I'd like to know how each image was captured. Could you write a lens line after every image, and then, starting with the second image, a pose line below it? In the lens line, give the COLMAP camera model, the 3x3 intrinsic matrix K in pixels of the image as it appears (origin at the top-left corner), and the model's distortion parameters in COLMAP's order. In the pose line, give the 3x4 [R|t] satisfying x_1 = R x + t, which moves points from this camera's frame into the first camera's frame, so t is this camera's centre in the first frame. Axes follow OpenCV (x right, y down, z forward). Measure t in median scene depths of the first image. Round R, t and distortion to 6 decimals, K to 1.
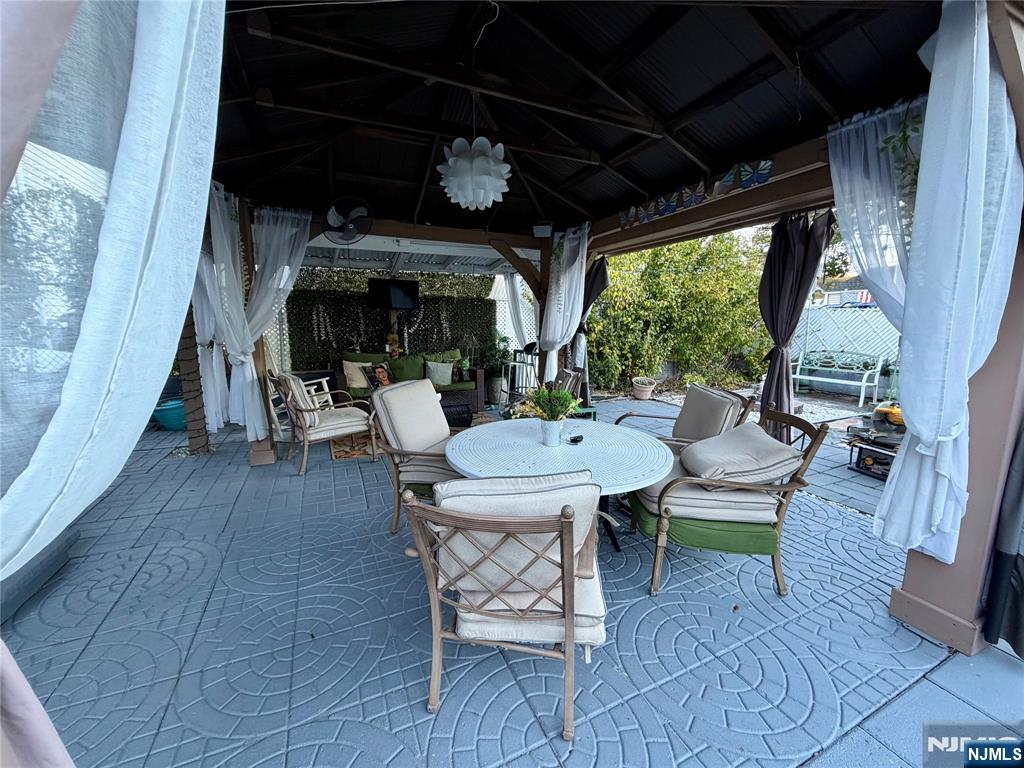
lens RADIAL K [[408.0, 0, 510.4], [0, 408.0, 383.9], [0, 0, 1]] dist [-0.004504, -0.000276]
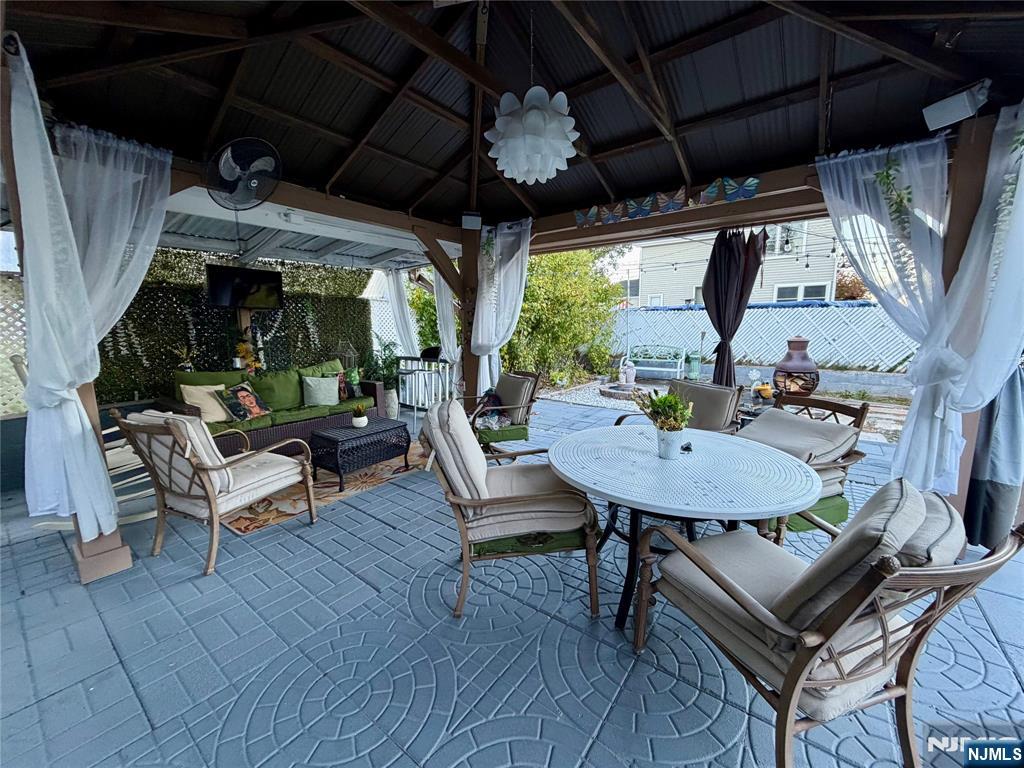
lens RADIAL K [[408.0, 0, 513.2], [0, 408.0, 382.6], [0, 0, 1]] dist [-0.004504, -0.000276]
pose [[0.876194, -0.078934, 0.475451, -0.320338], [0.084562, 0.996372, 0.009581, -0.026911], [-0.474483, 0.031810, 0.879690, 0.194365]]
